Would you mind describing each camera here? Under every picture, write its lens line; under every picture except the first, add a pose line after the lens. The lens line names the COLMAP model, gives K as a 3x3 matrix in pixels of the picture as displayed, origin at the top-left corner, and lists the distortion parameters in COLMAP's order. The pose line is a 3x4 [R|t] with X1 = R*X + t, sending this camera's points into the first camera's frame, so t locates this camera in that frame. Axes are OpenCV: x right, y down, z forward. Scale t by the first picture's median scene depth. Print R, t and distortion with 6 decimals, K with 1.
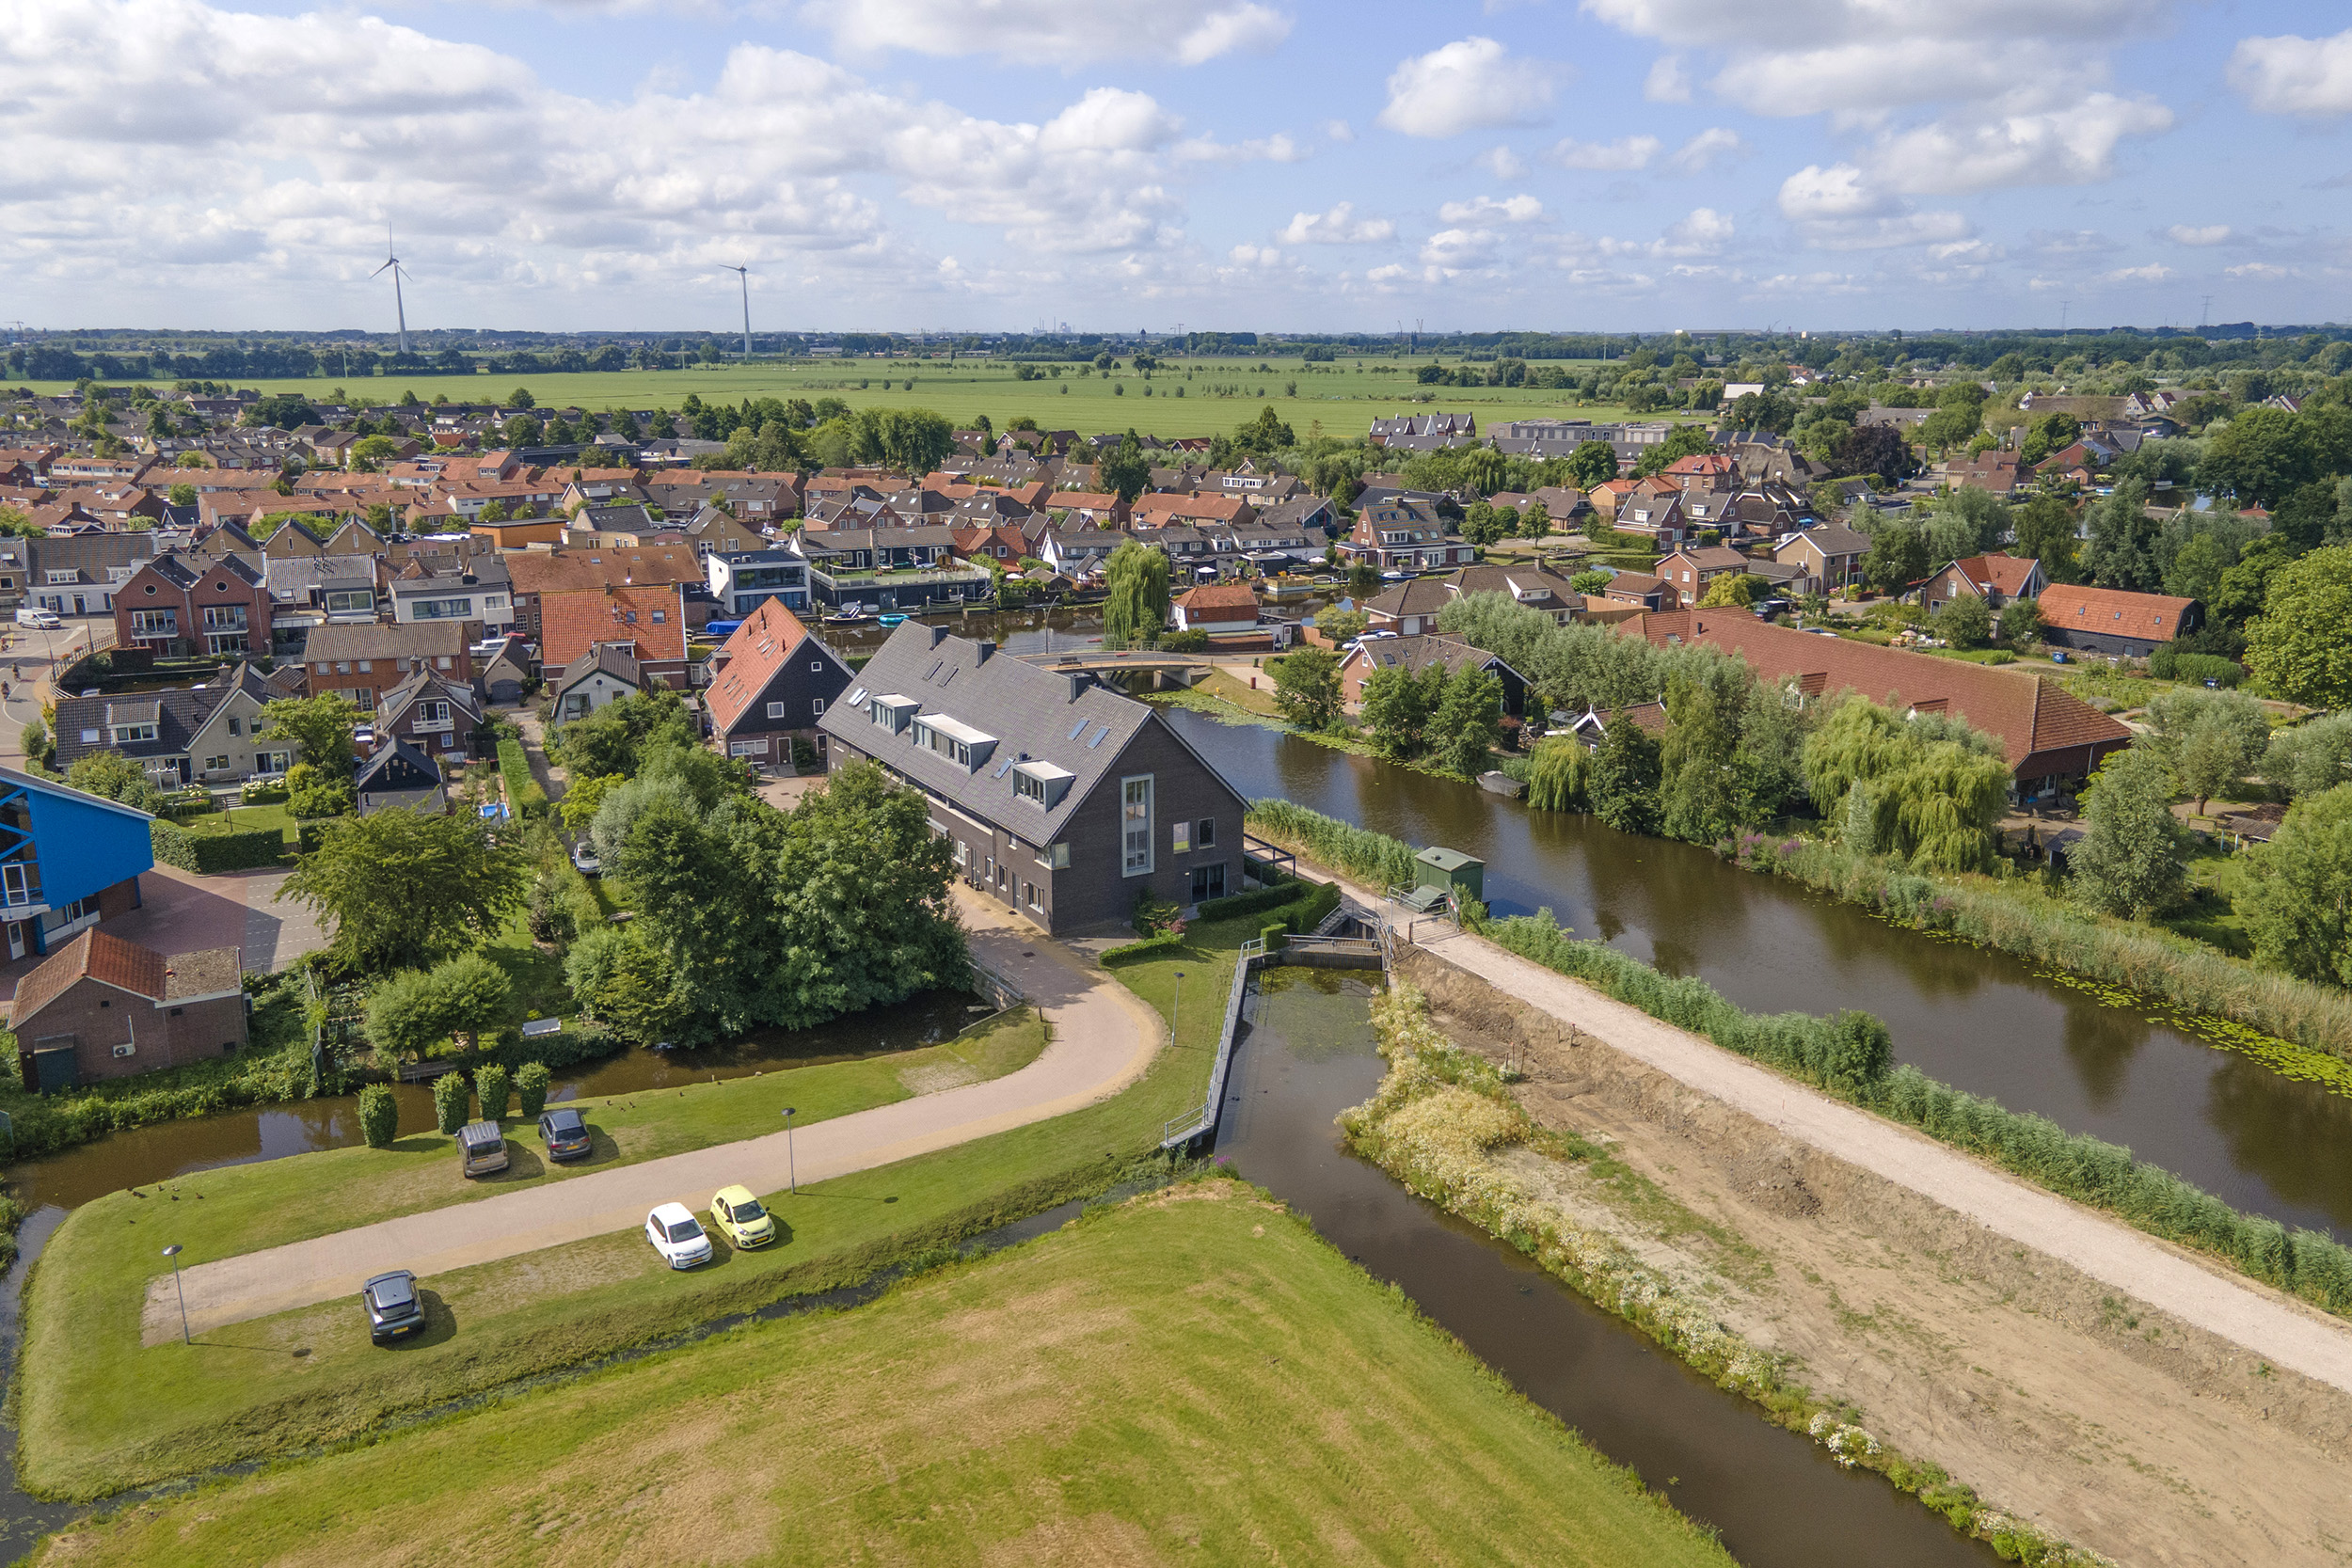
lens RADIAL K [[1722.6, 0, 1172.5], [0, 1722.6, 731.4], [0, 0, 1]] dist [0.042126, -0.000078]
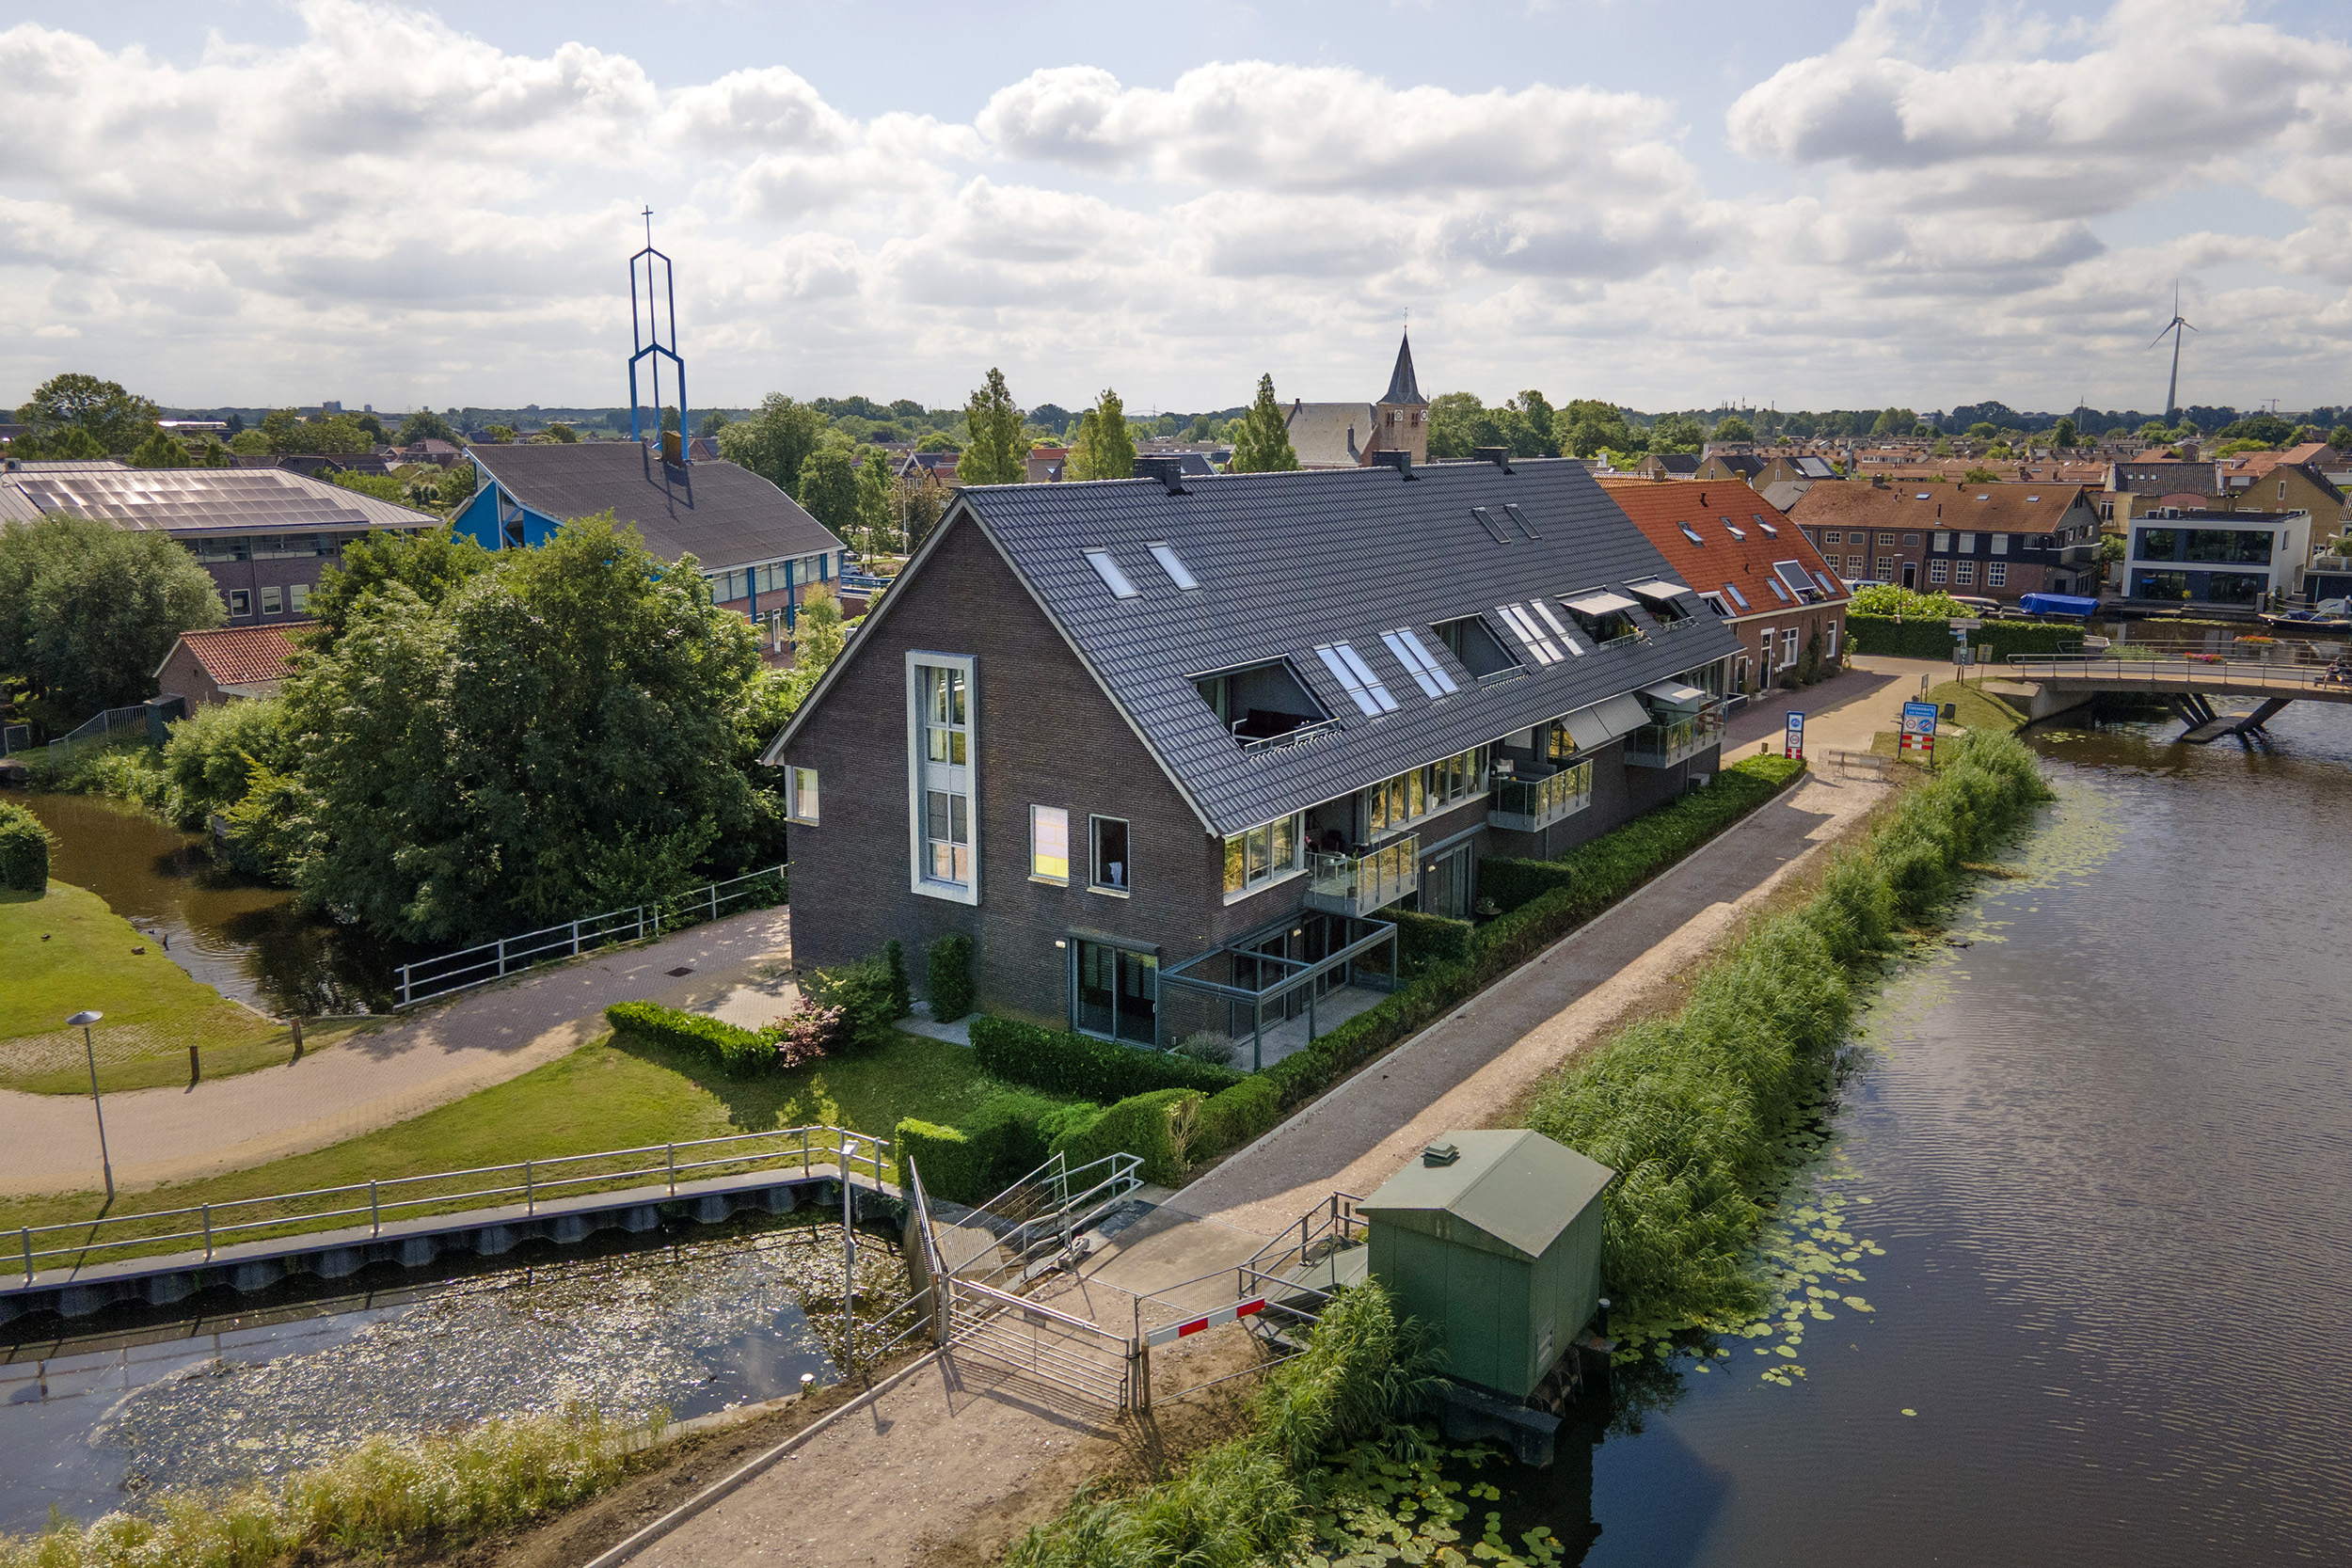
lens RADIAL K [[1716.8, 0, 1182.4], [0, 1716.8, 701.0], [0, 0, 1]] dist [0.010818, 0.063863]
pose [[0.410671, 0.148880, -0.899547, 0.158005], [-0.207925, 0.975876, 0.066588, -0.001103], [0.887759, 0.159692, 0.431719, 0.372735]]
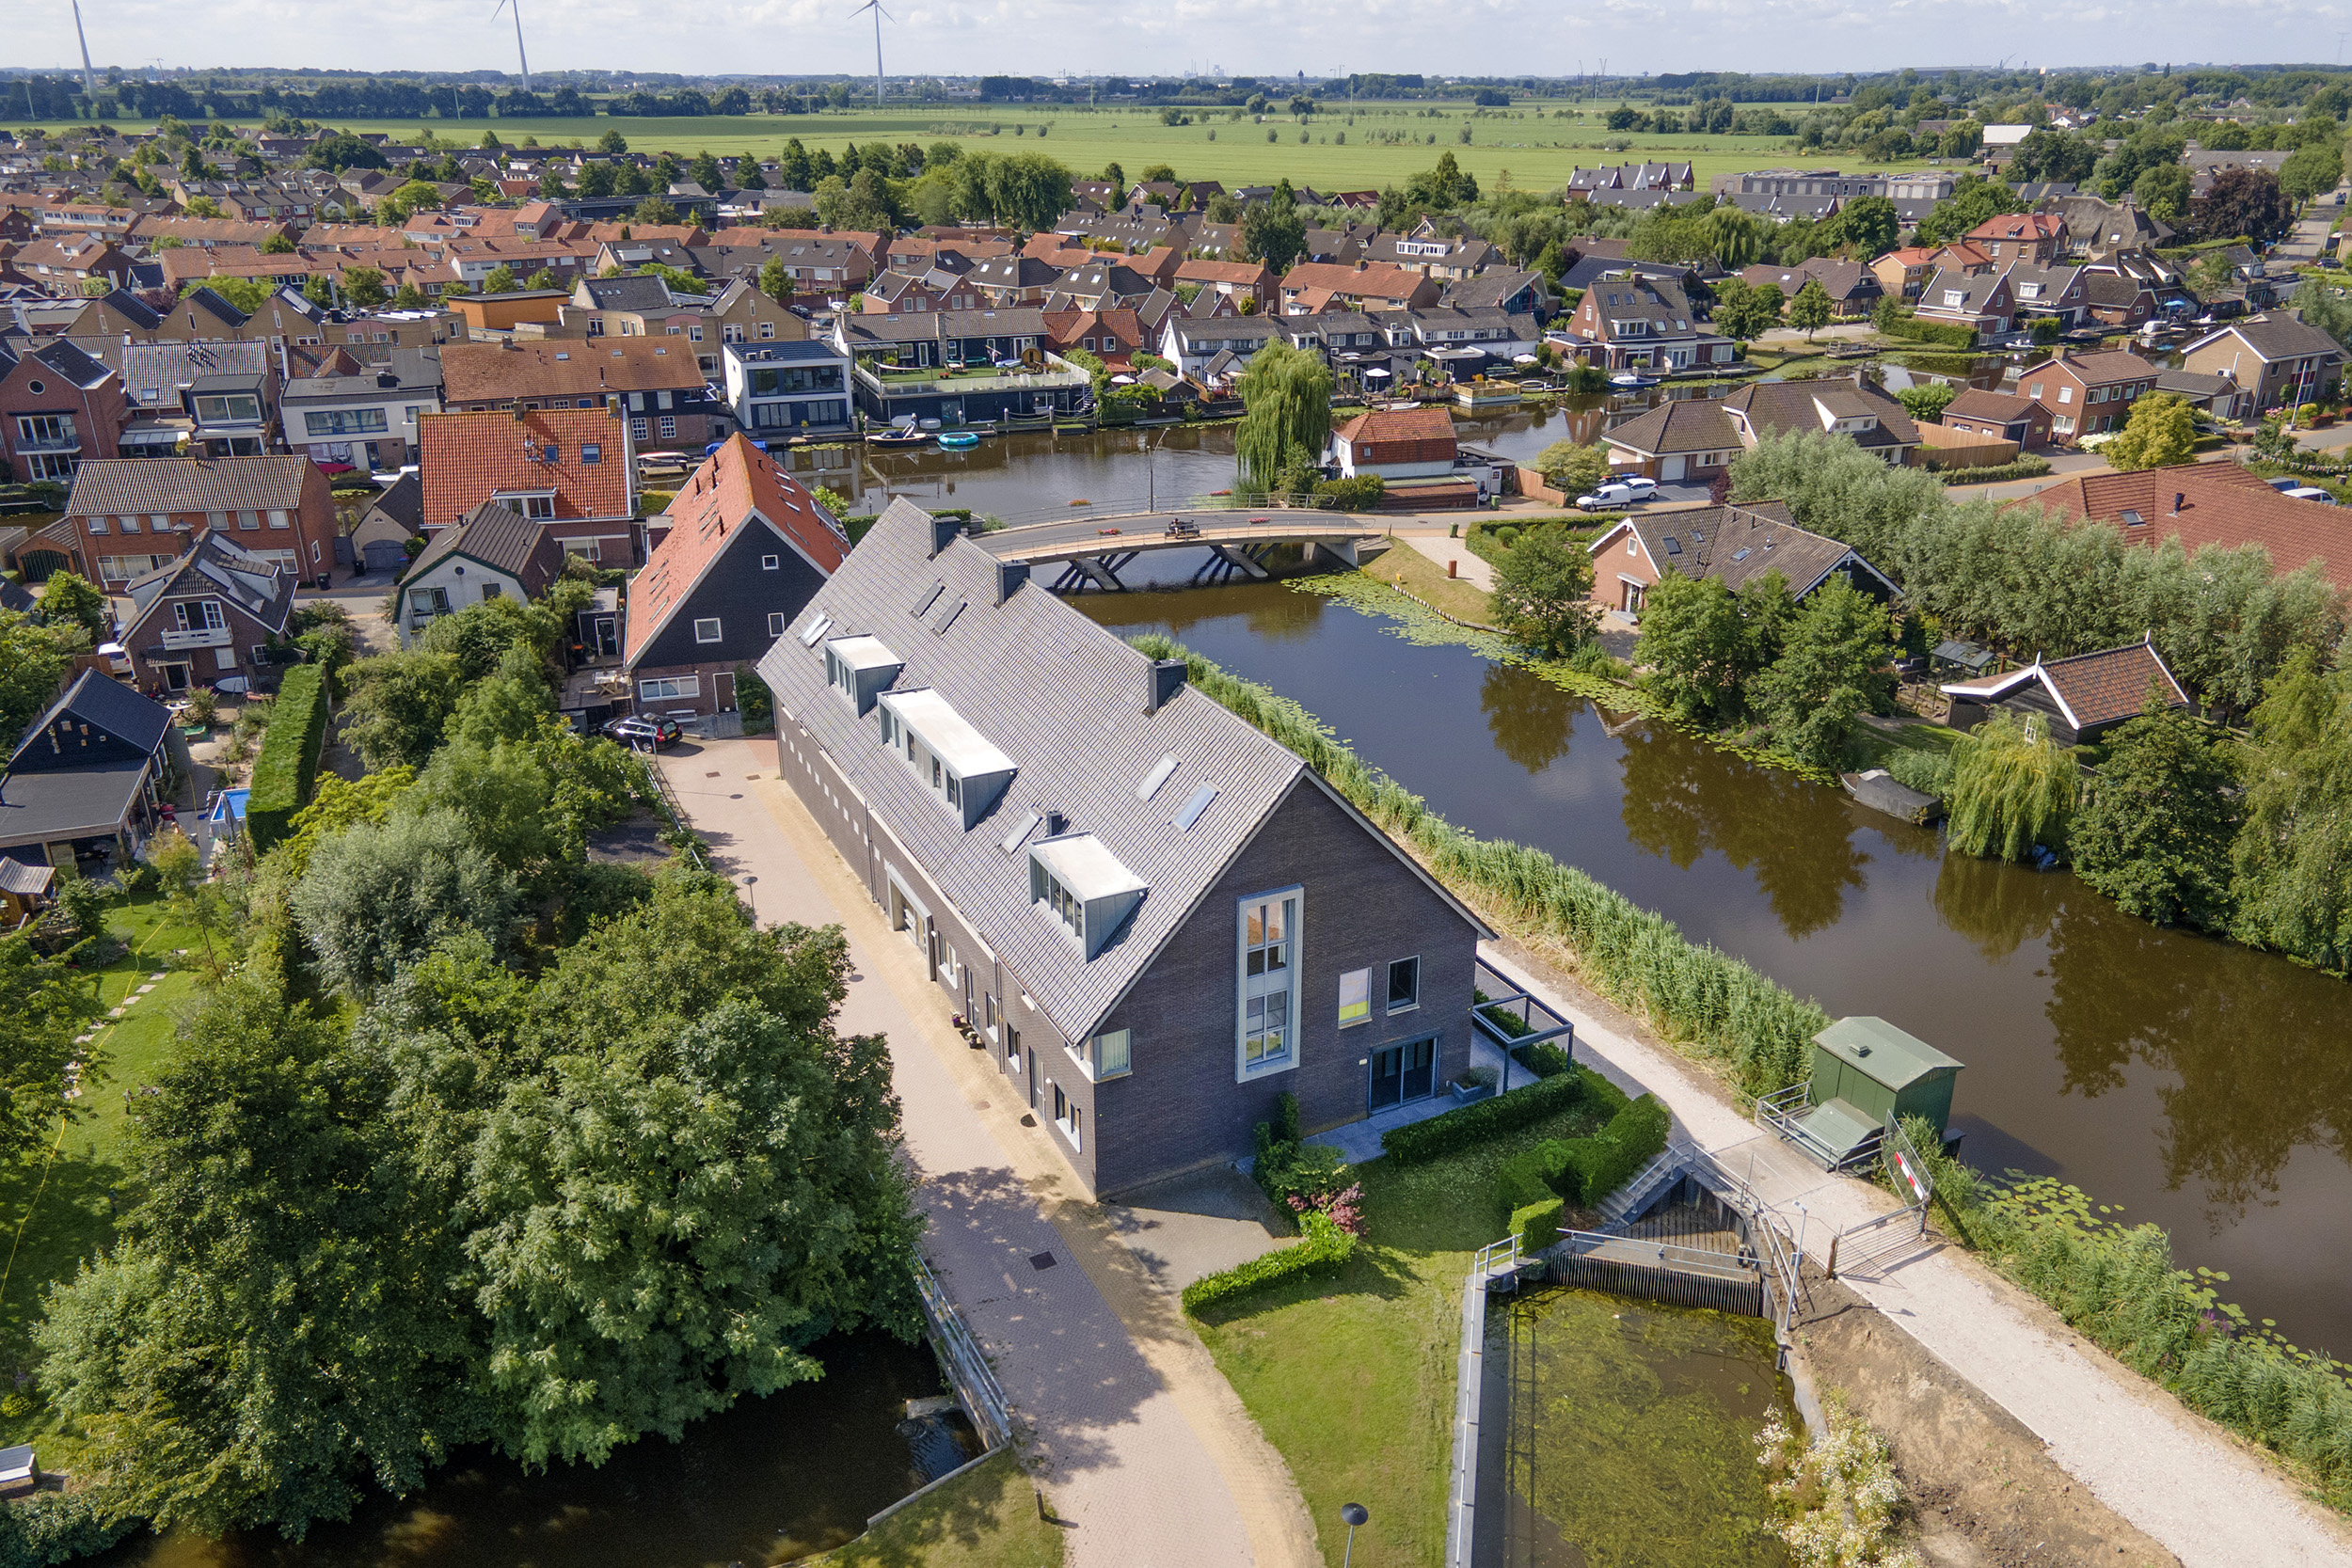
lens RADIAL K [[1707.8, 0, 1176.0], [0, 1707.8, 784.0], [0, 0, 1]] dist [0.008768, 0.065470]
pose [[0.996493, 0.032647, -0.077039, -0.004757], [-0.019626, 0.986252, 0.164079, -0.036219], [0.081337, -0.161991, 0.983434, 0.221833]]
